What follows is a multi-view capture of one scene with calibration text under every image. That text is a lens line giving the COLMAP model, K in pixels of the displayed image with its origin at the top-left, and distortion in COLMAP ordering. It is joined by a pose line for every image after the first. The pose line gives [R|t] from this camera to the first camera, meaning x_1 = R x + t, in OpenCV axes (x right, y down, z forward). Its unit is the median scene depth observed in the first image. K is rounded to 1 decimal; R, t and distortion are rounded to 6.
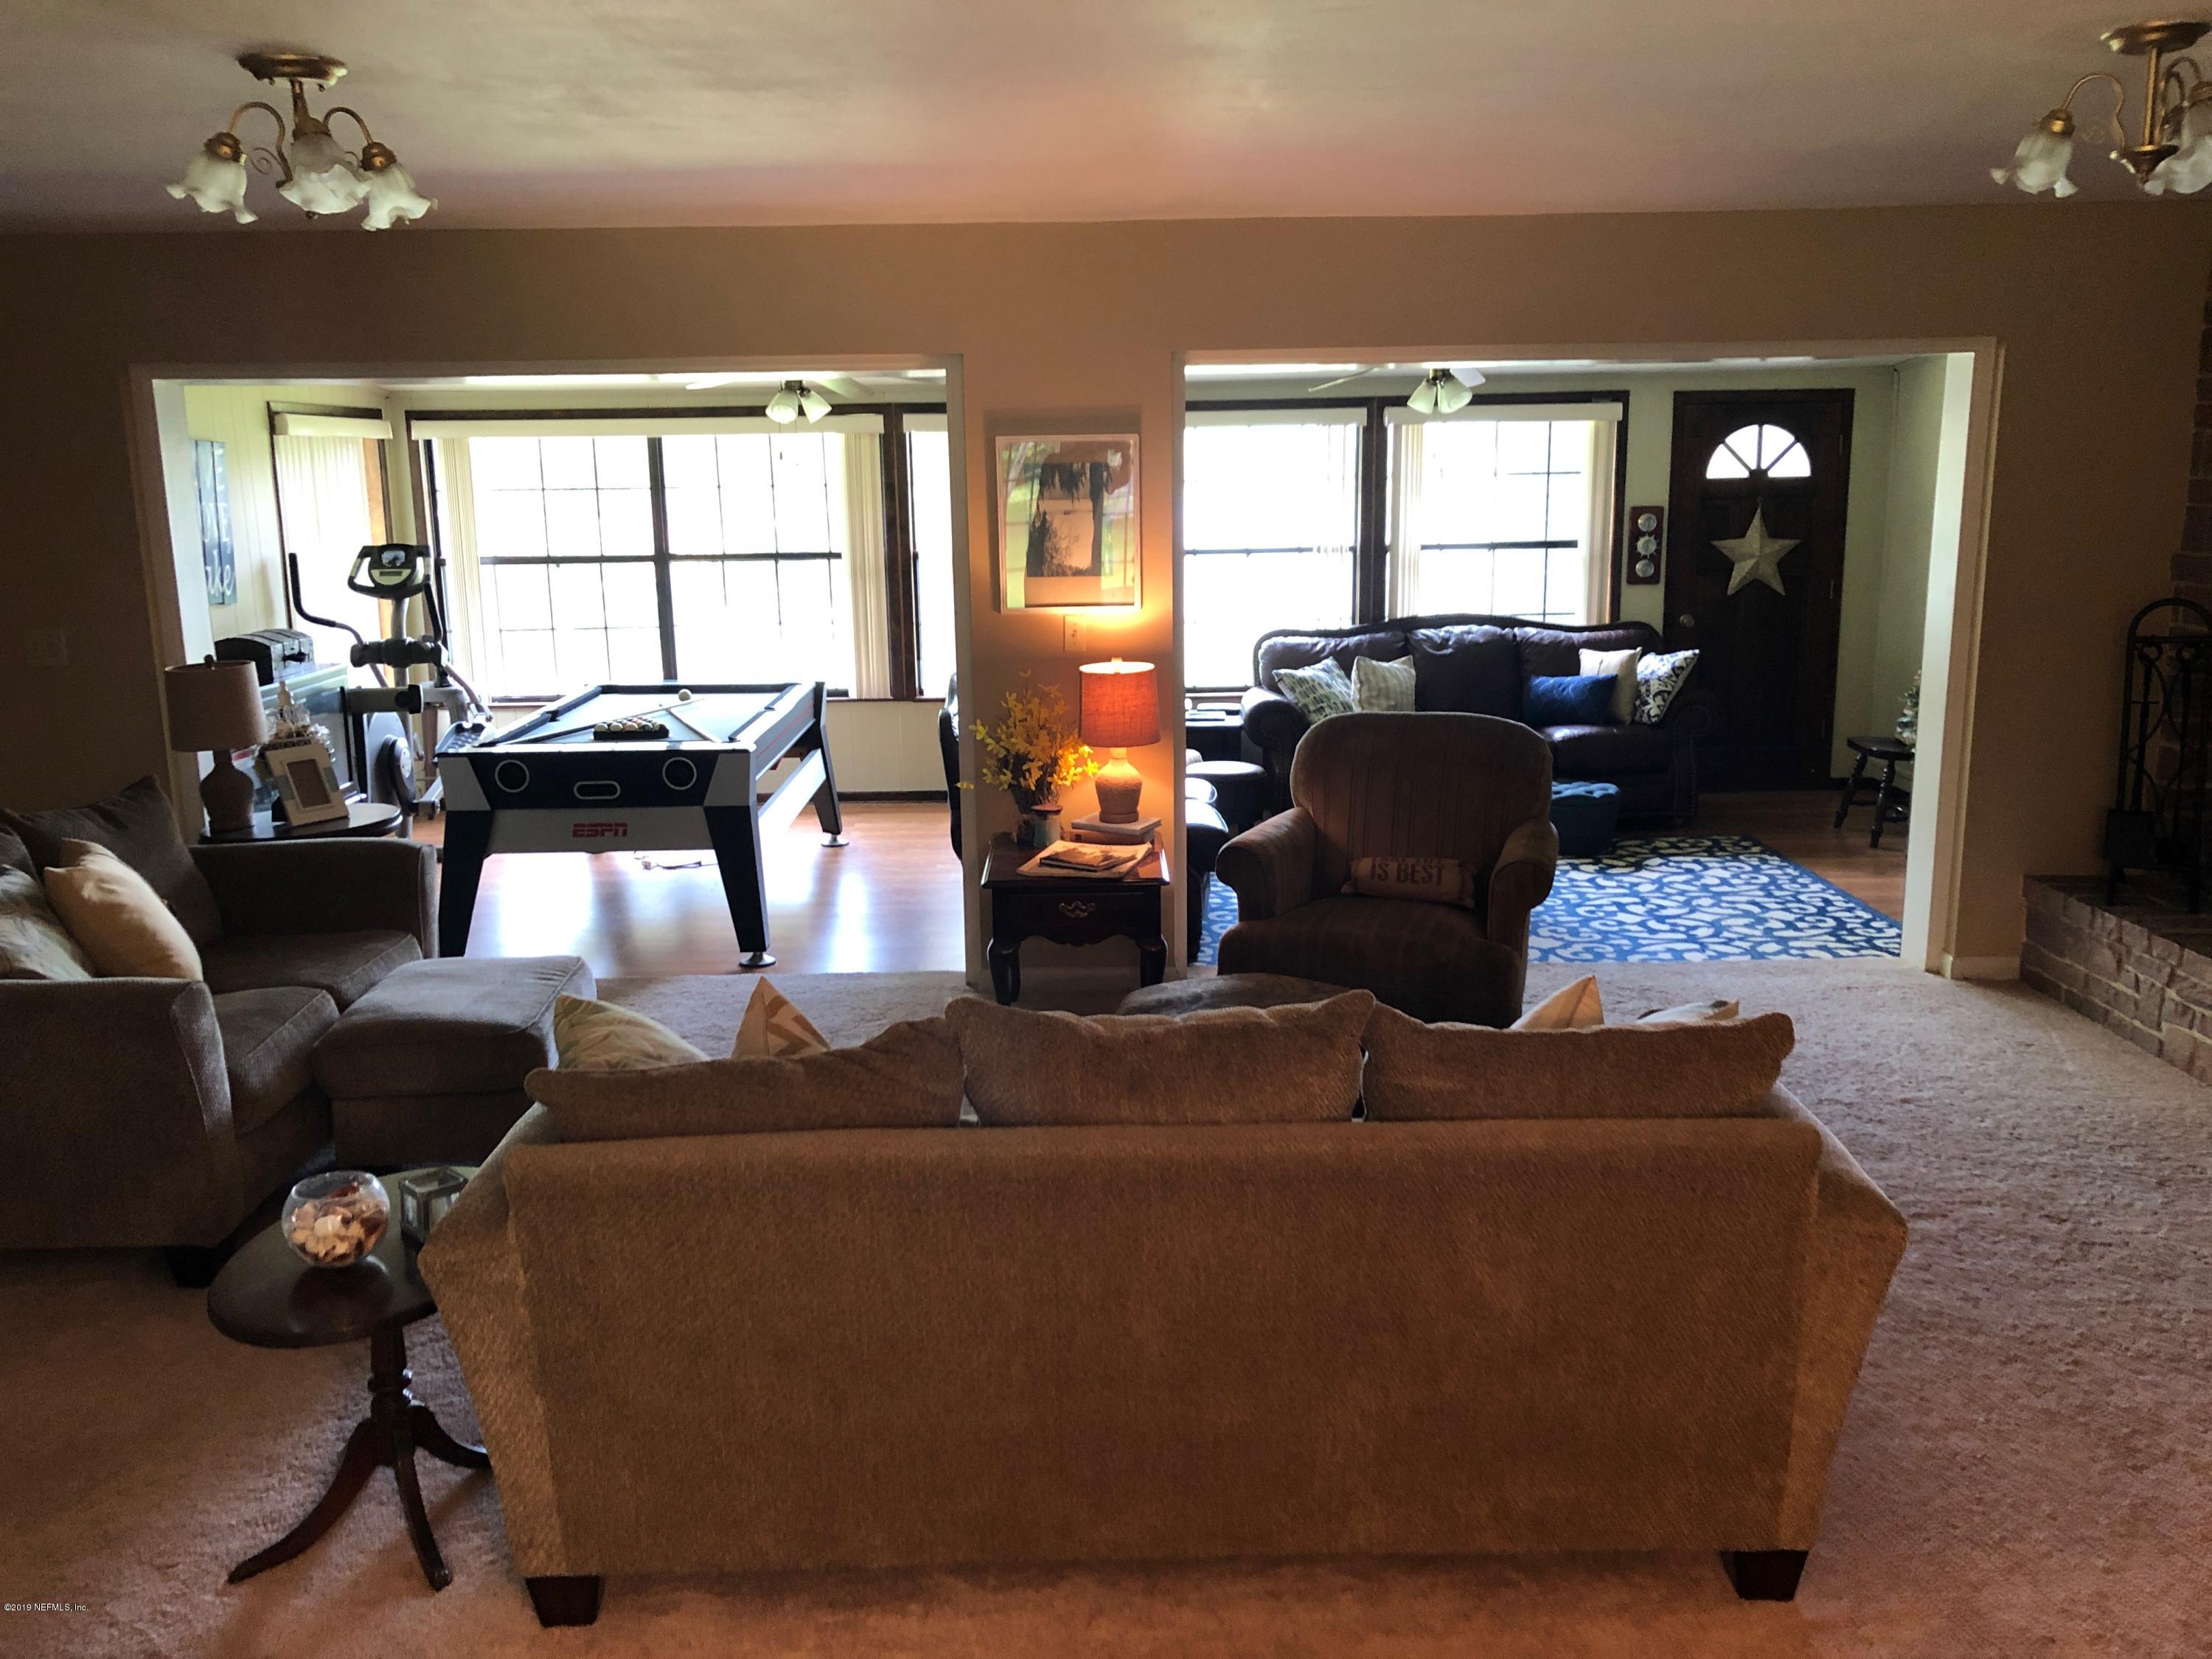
lens RADIAL K [[1795.8, 0, 1106.0], [0, 1795.8, 829.5], [0, 0, 1]] dist [0.013754, -0.002657]
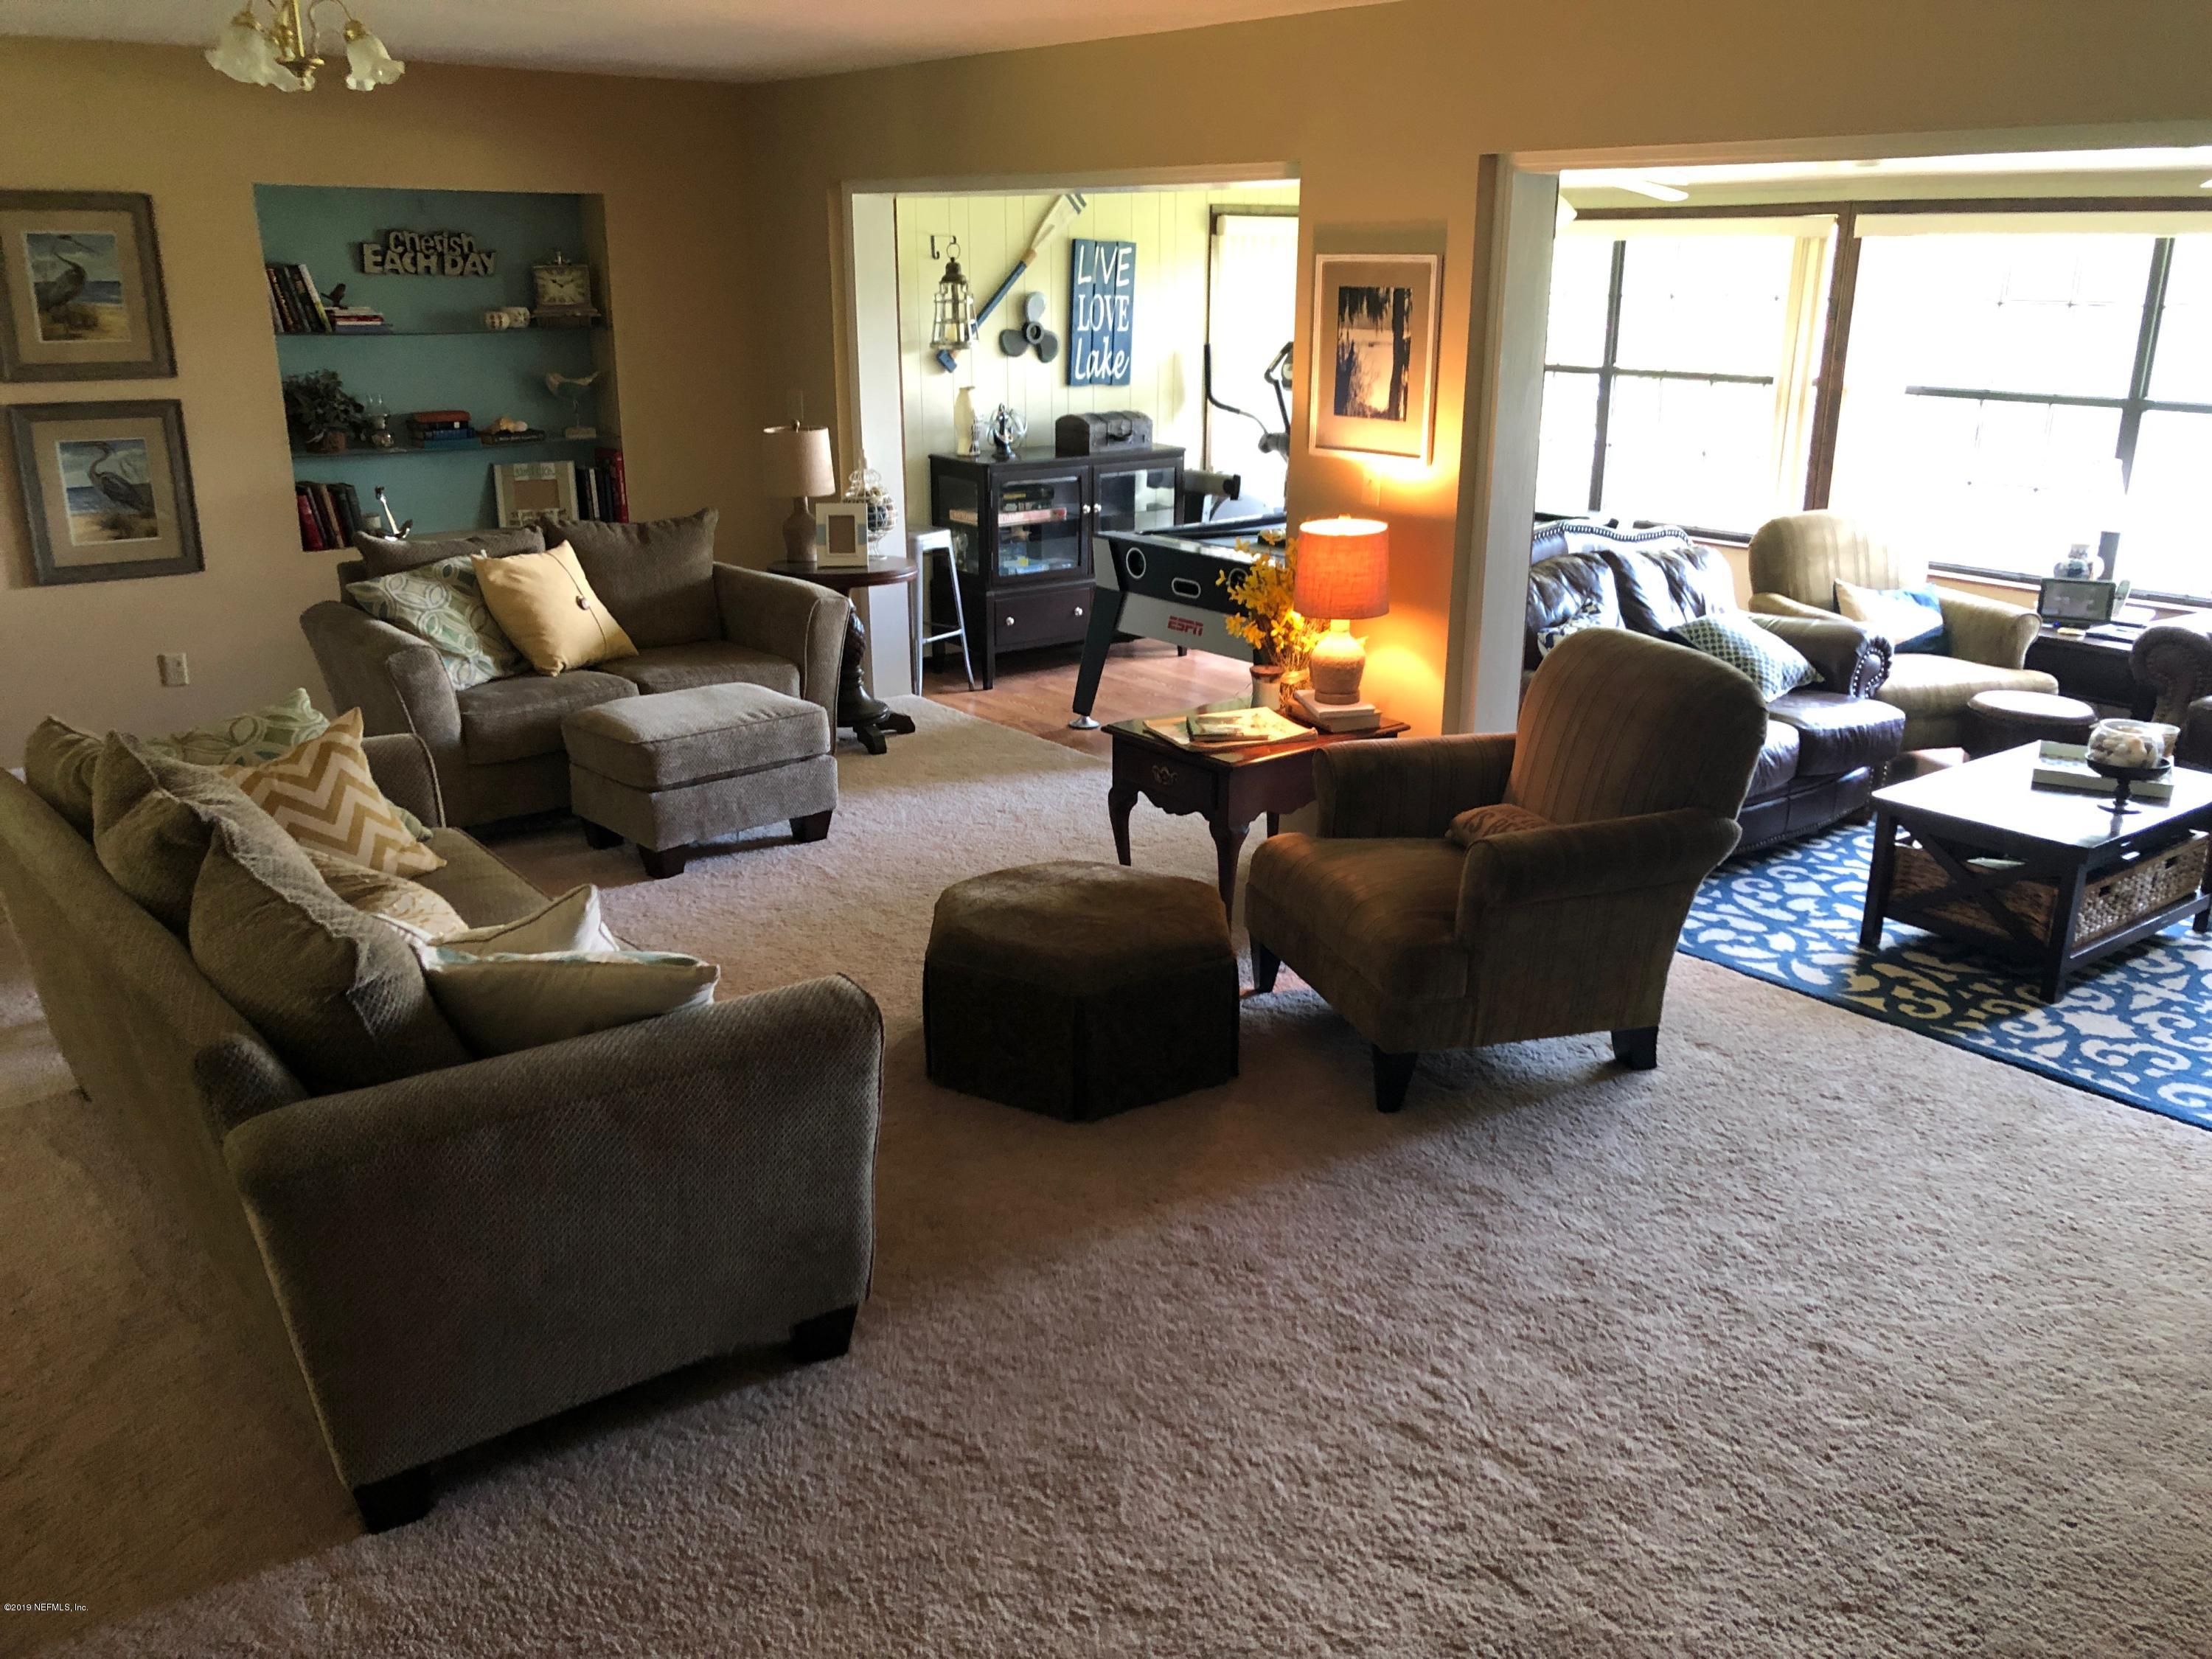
lens RADIAL K [[1795.8, 0, 1106.0], [0, 1795.8, 829.5], [0, 0, 1]] dist [0.013754, -0.002657]
pose [[0.627284, 0.255599, -0.735652, 0.498216], [-0.173305, 0.966736, 0.188114, -0.073690], [0.759263, 0.009491, 0.650715, 0.270801]]
